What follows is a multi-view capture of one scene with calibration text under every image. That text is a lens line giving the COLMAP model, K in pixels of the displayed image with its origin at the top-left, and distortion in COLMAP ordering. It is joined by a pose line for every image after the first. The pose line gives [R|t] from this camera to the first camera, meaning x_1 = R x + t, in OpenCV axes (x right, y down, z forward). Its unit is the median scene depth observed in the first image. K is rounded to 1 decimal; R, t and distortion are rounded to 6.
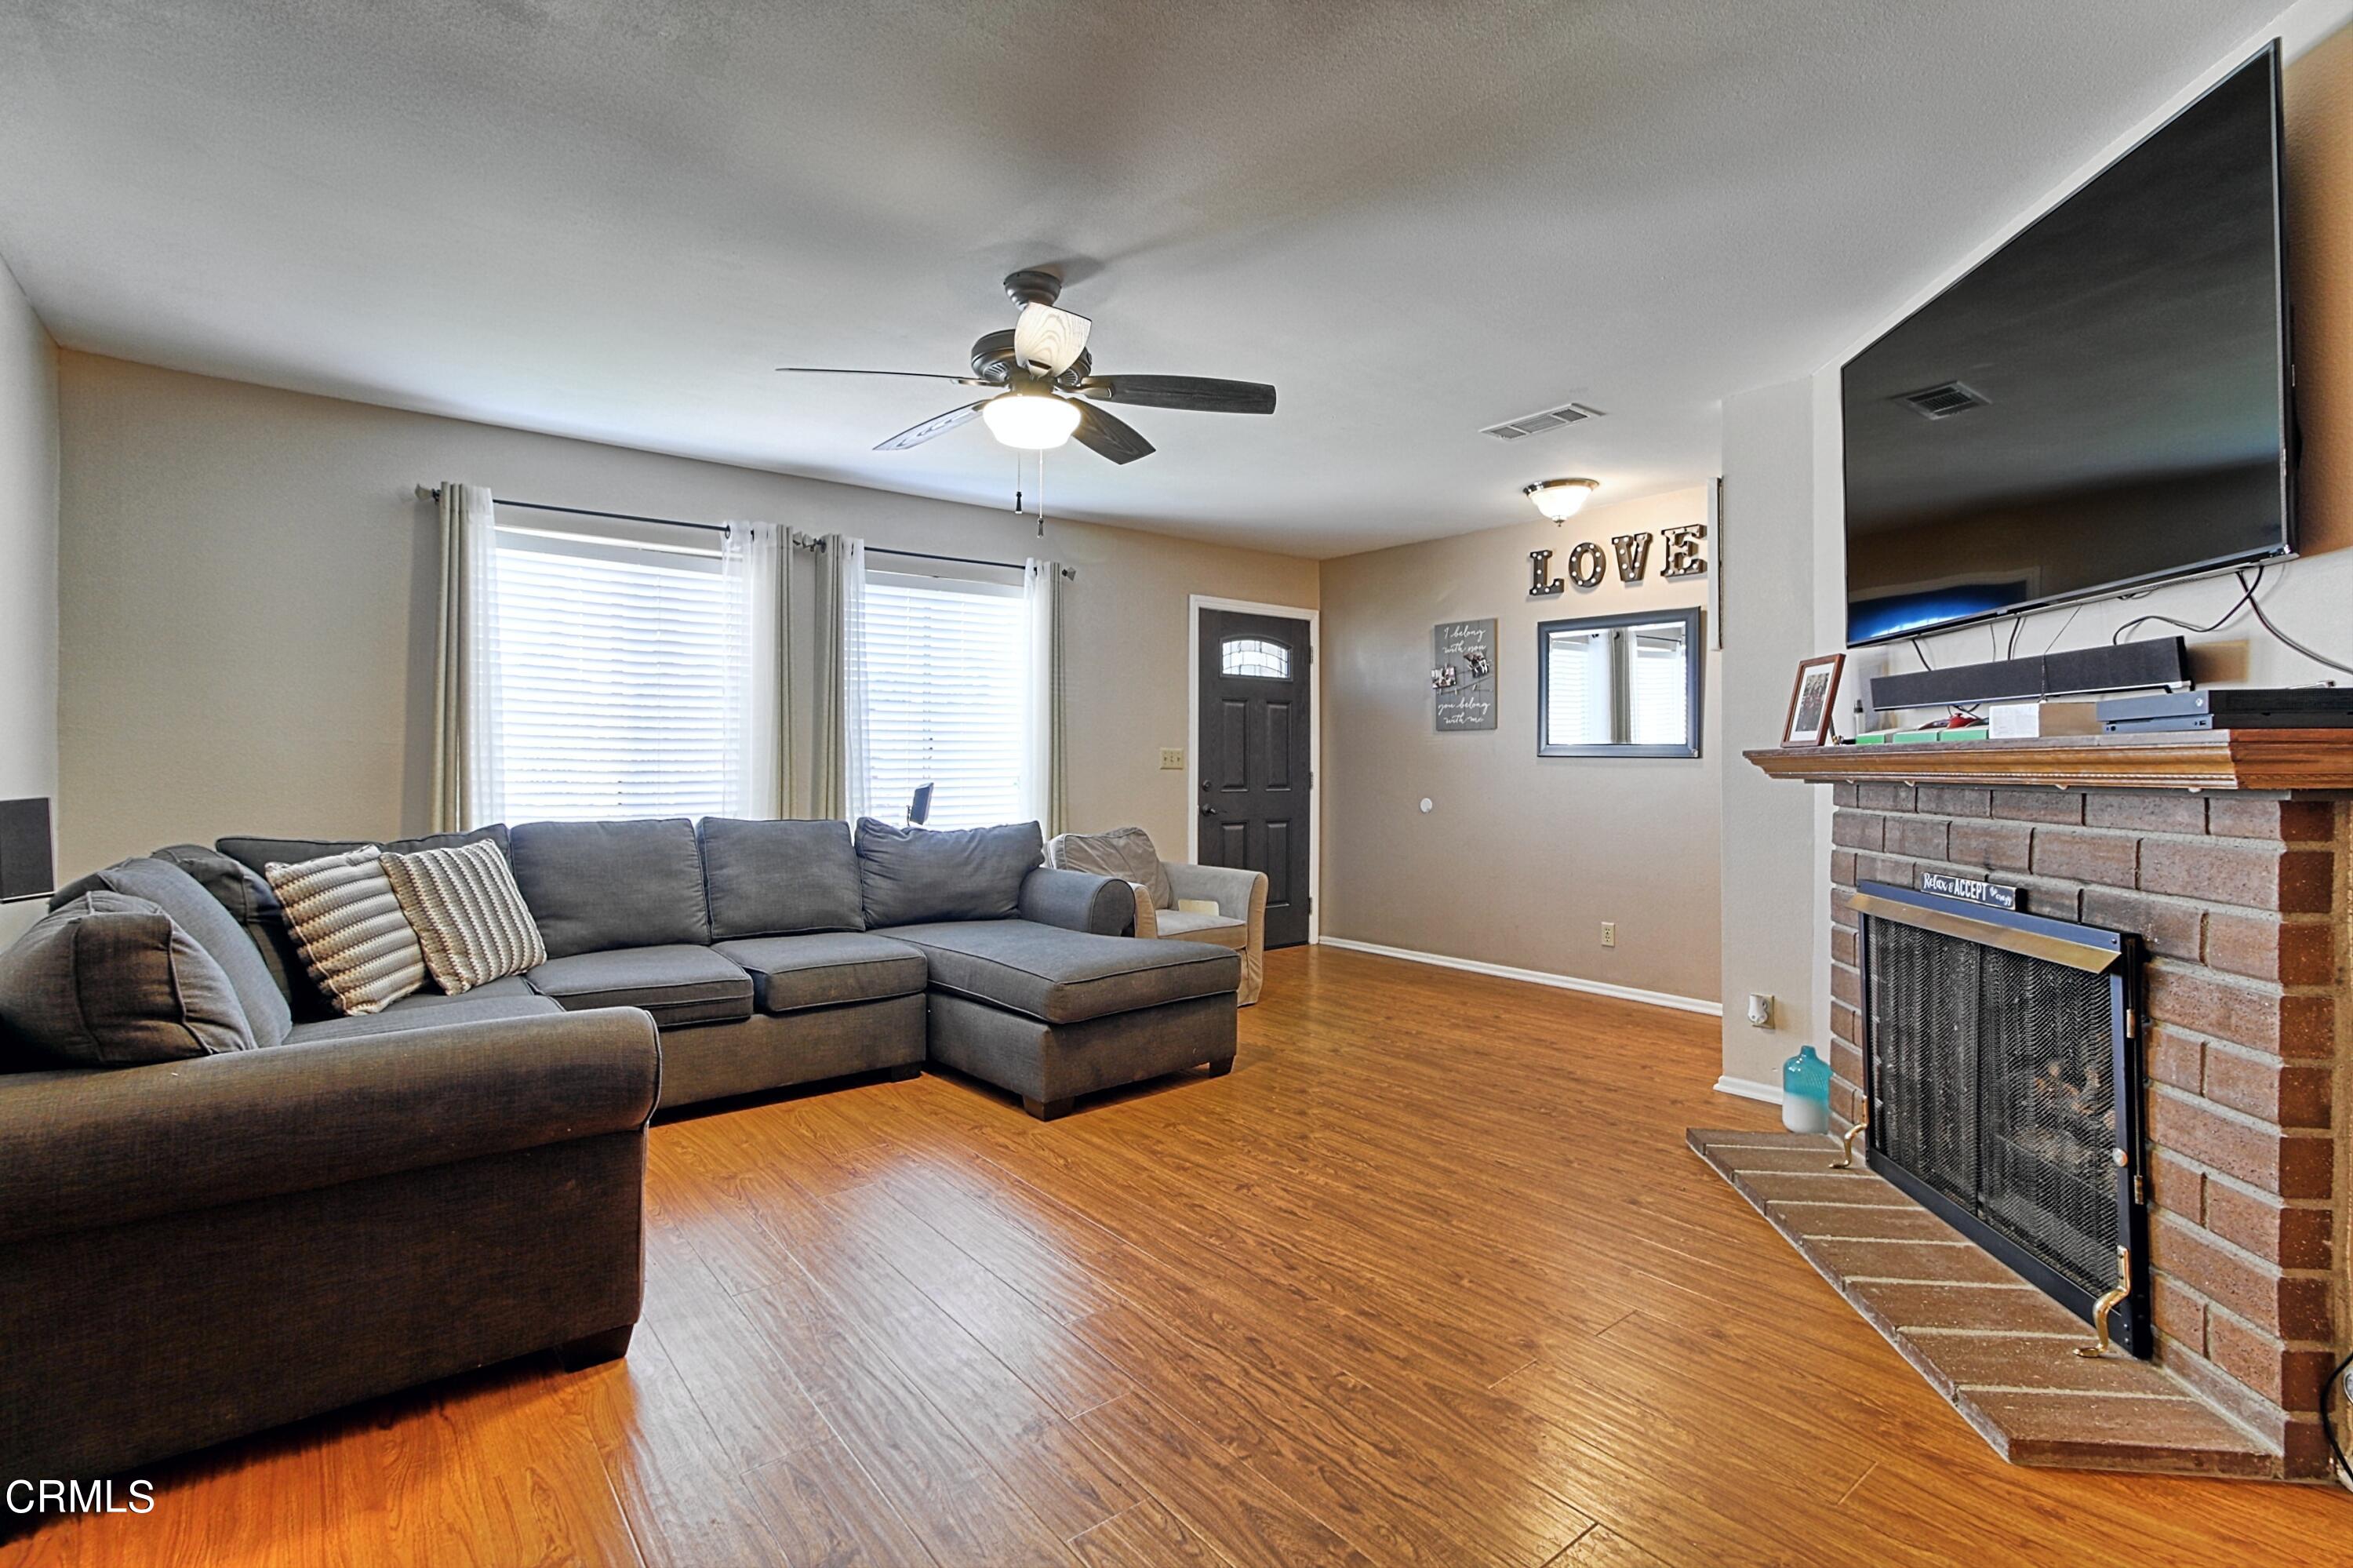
lens RADIAL K [[1086.9, 0, 1179.5], [0, 1086.9, 774.2], [0, 0, 1]] dist [-0.005188, 0.003036]
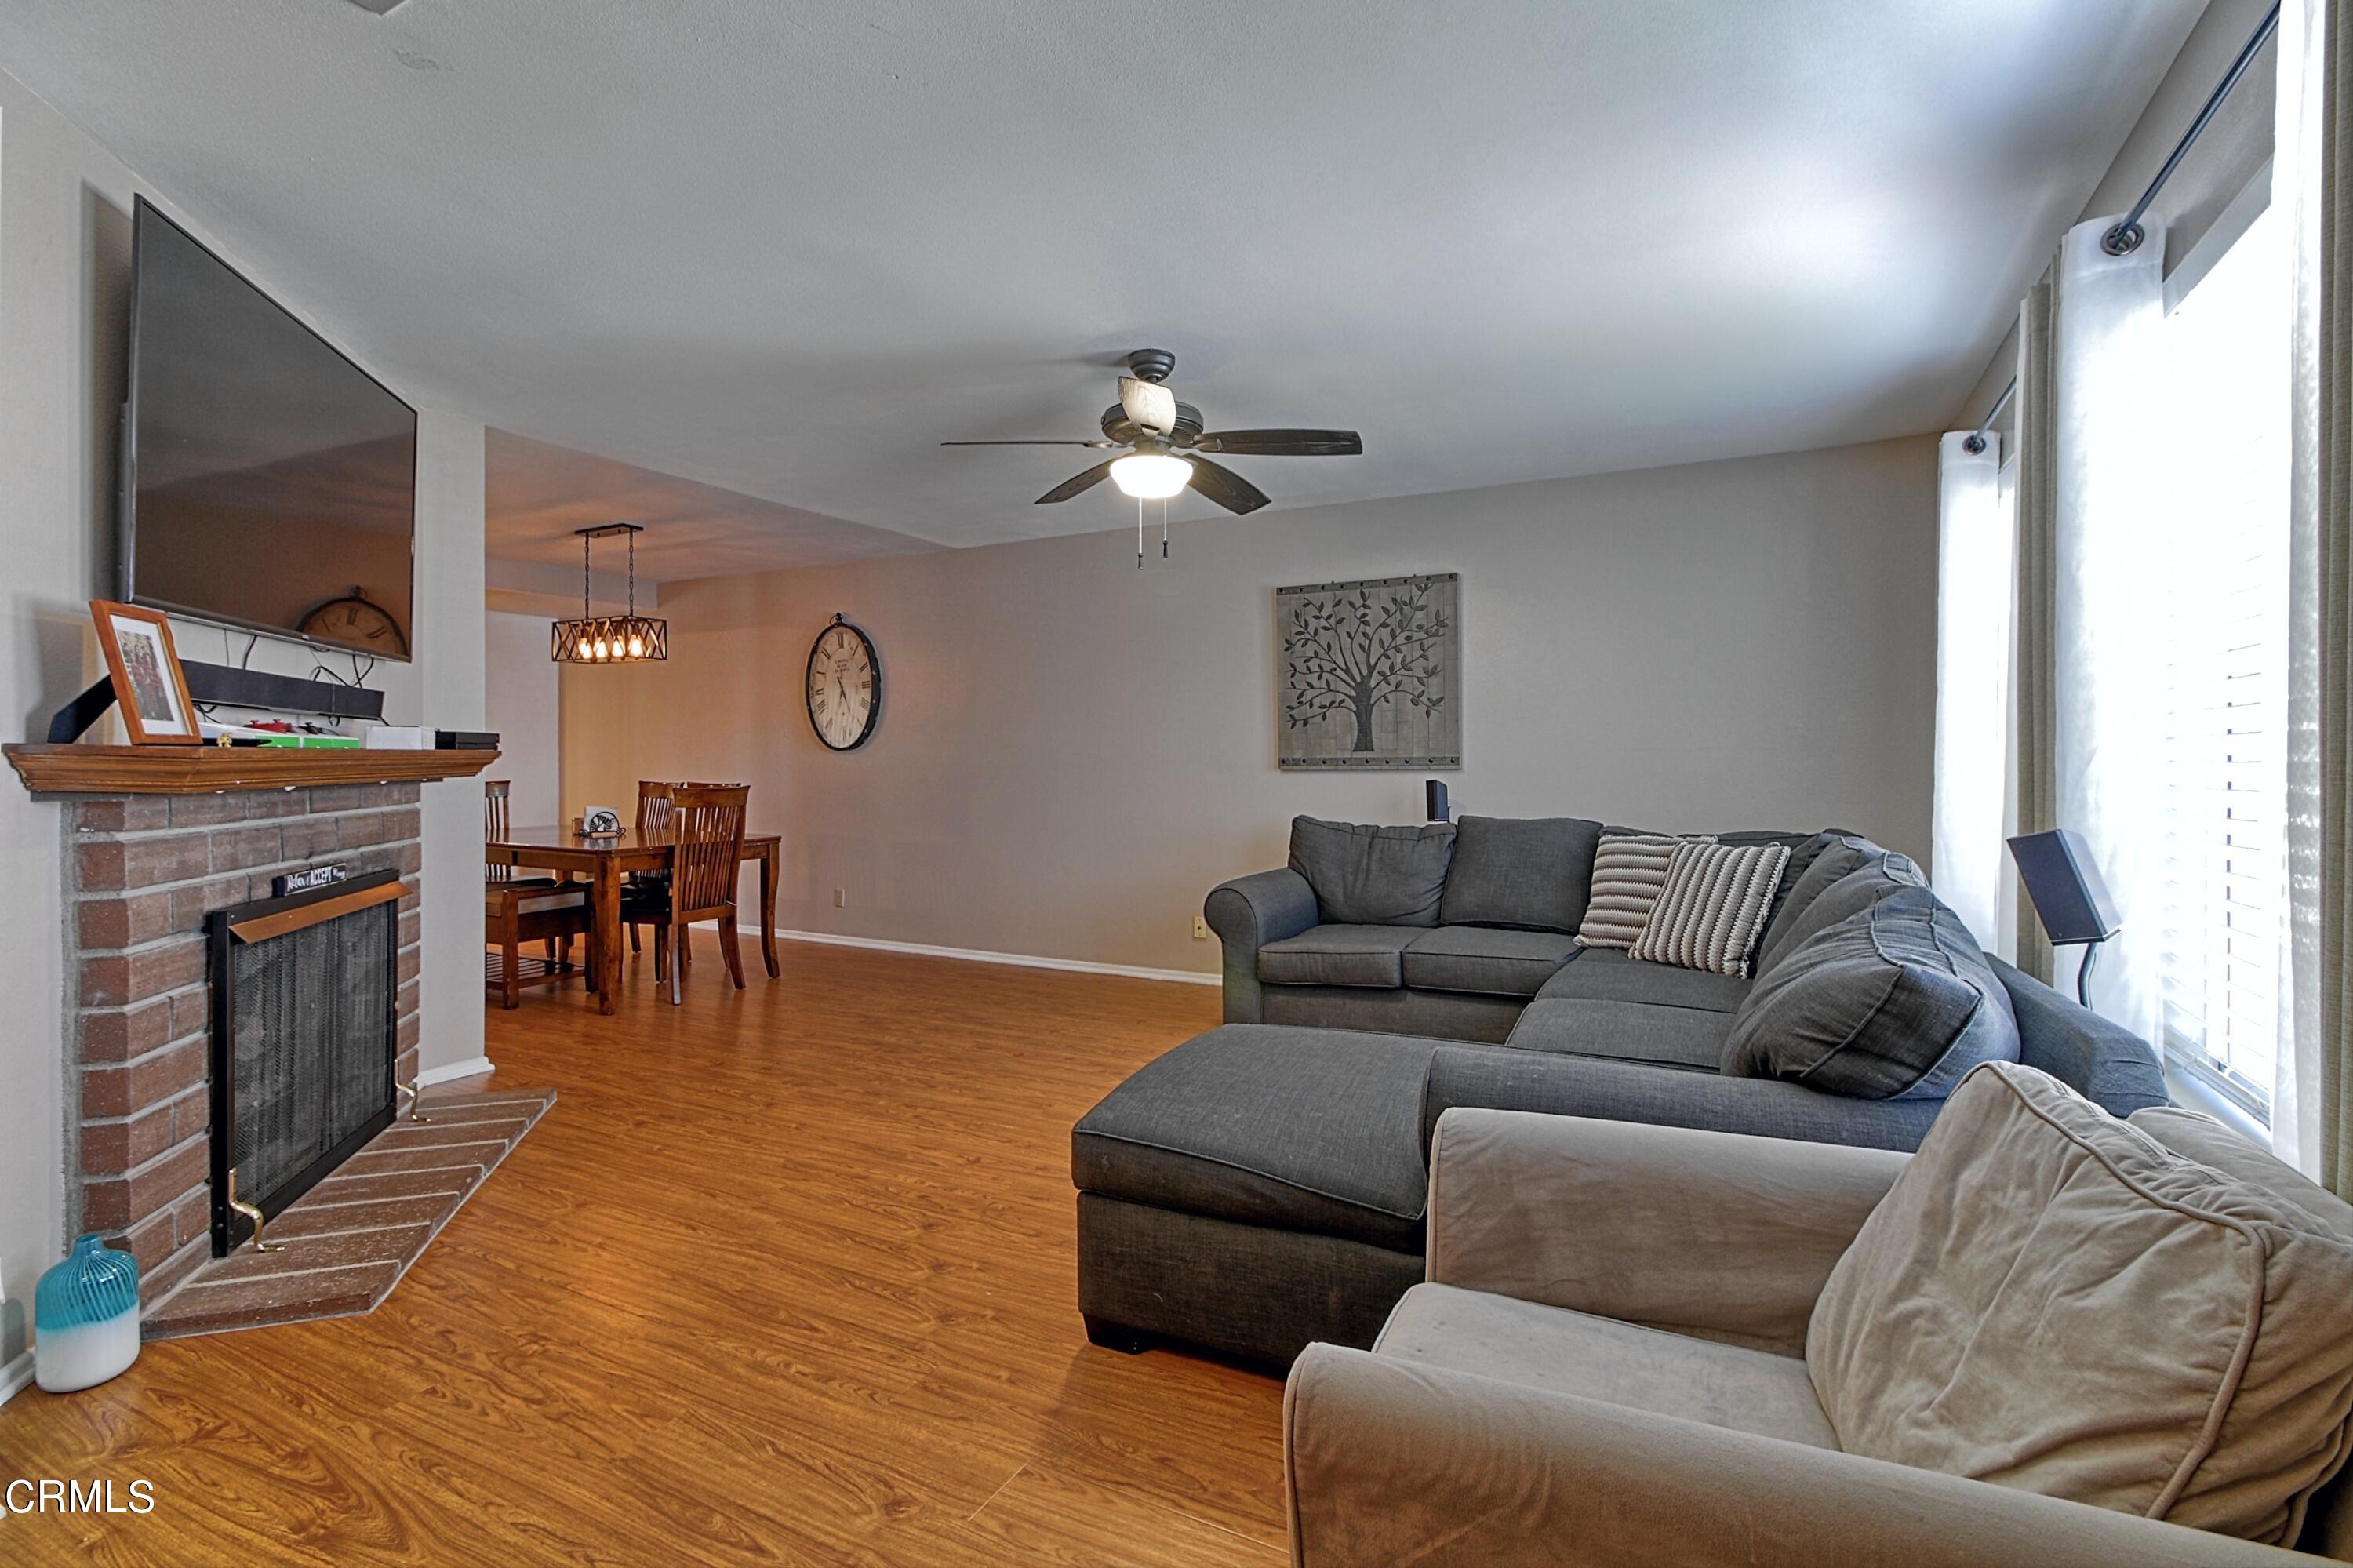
lens RADIAL K [[1086.9, 0, 1181.9], [0, 1086.9, 759.6], [0, 0, 1]] dist [-0.005188, 0.003036]
pose [[-0.914995, -0.000363, -0.403466, 0.323187], [-0.004039, 0.999958, 0.008259, -0.028163], [0.403446, 0.009186, -0.914957, 2.187507]]
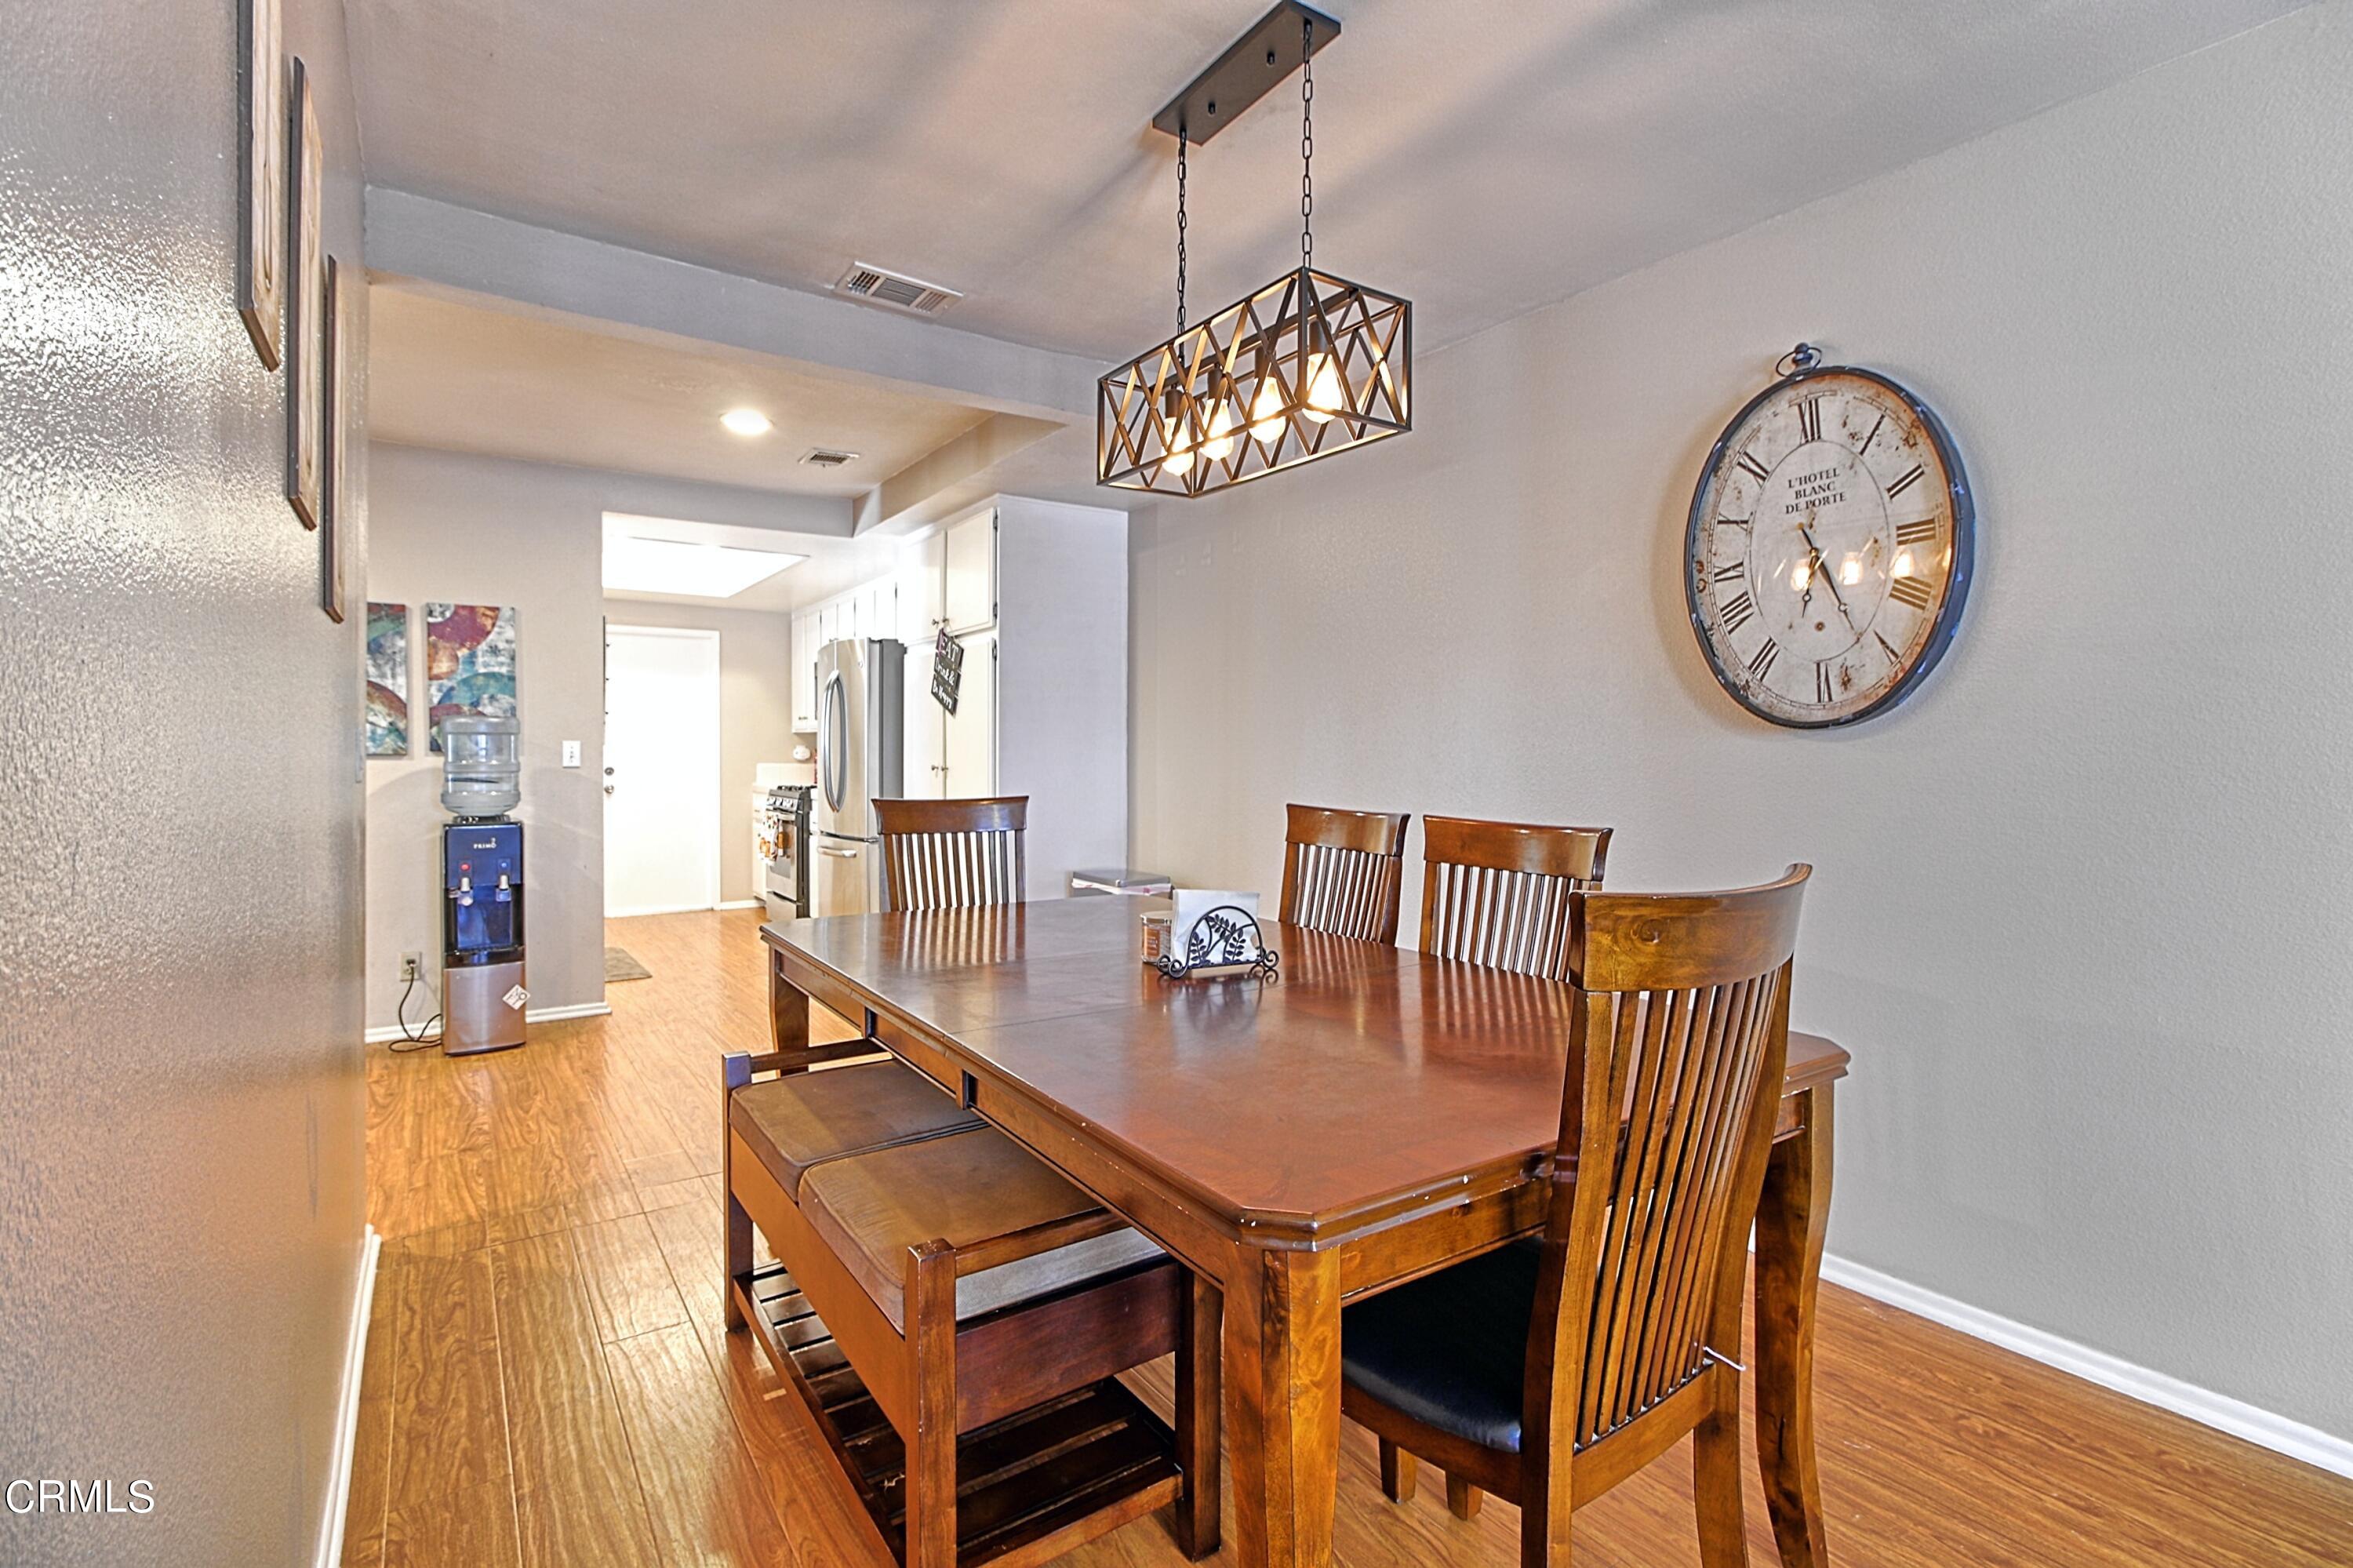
lens RADIAL K [[1086.9, 0, 1178.5], [0, 1086.9, 767.6], [0, 0, 1]] dist [-0.005188, 0.003036]
pose [[-0.996807, -0.007782, 0.079470, 0.472835], [-0.005864, 0.999687, 0.024337, -0.013245], [-0.079635, 0.023793, -0.996540, 0.519606]]
